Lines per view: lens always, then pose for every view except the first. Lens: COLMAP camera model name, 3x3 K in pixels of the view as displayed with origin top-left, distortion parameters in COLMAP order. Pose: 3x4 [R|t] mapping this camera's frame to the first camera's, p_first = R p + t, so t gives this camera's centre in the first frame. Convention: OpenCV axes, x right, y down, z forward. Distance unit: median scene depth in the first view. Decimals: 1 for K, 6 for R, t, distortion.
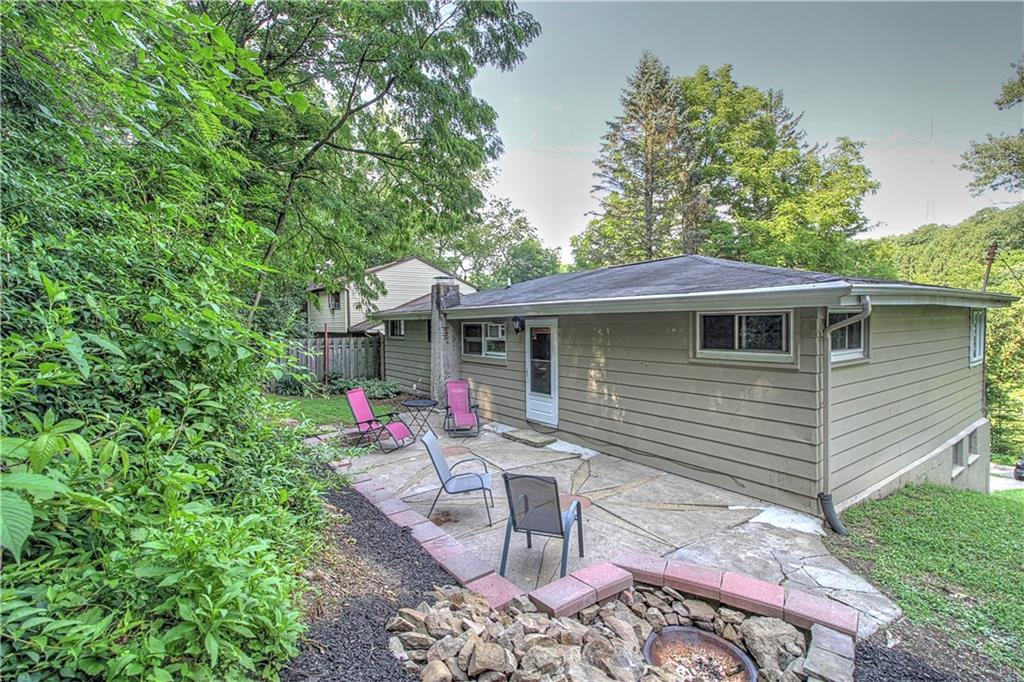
lens RADIAL K [[464.8, 0, 469.6], [0, 464.8, 332.6], [0, 0, 1]] dist [-0.006548, -0.000109]
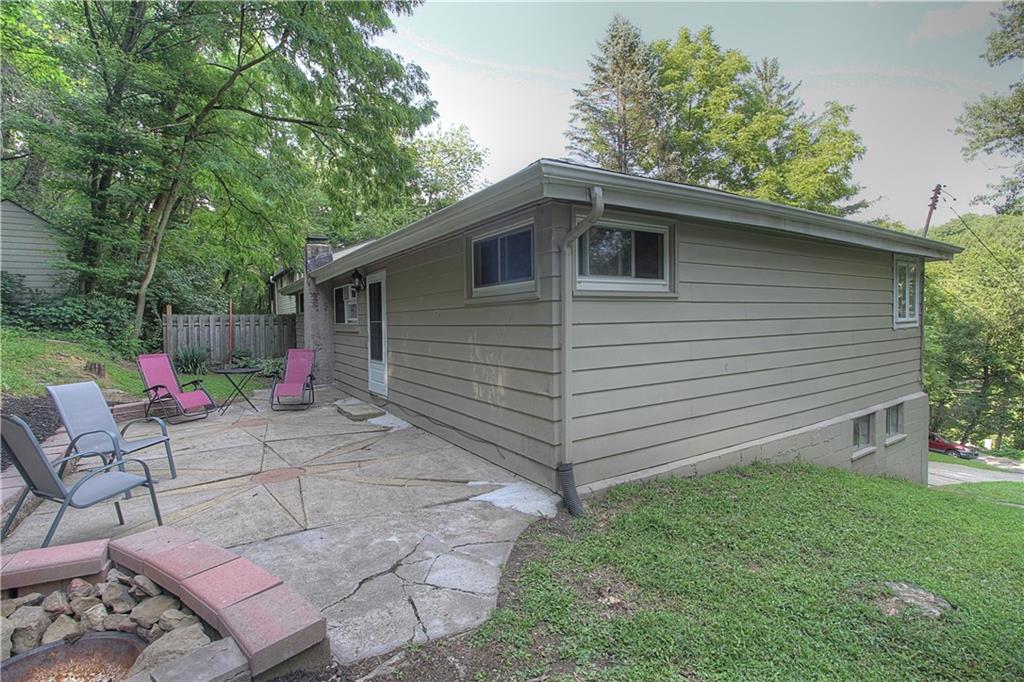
lens RADIAL K [[464.8, 0, 514.0], [0, 464.8, 335.0], [0, 0, 1]] dist [-0.006548, -0.000109]
pose [[0.999710, -0.002335, -0.023974, 0.422962], [0.002267, 0.999993, -0.002847, 0.087093], [0.023980, 0.002791, 0.999709, 0.149704]]
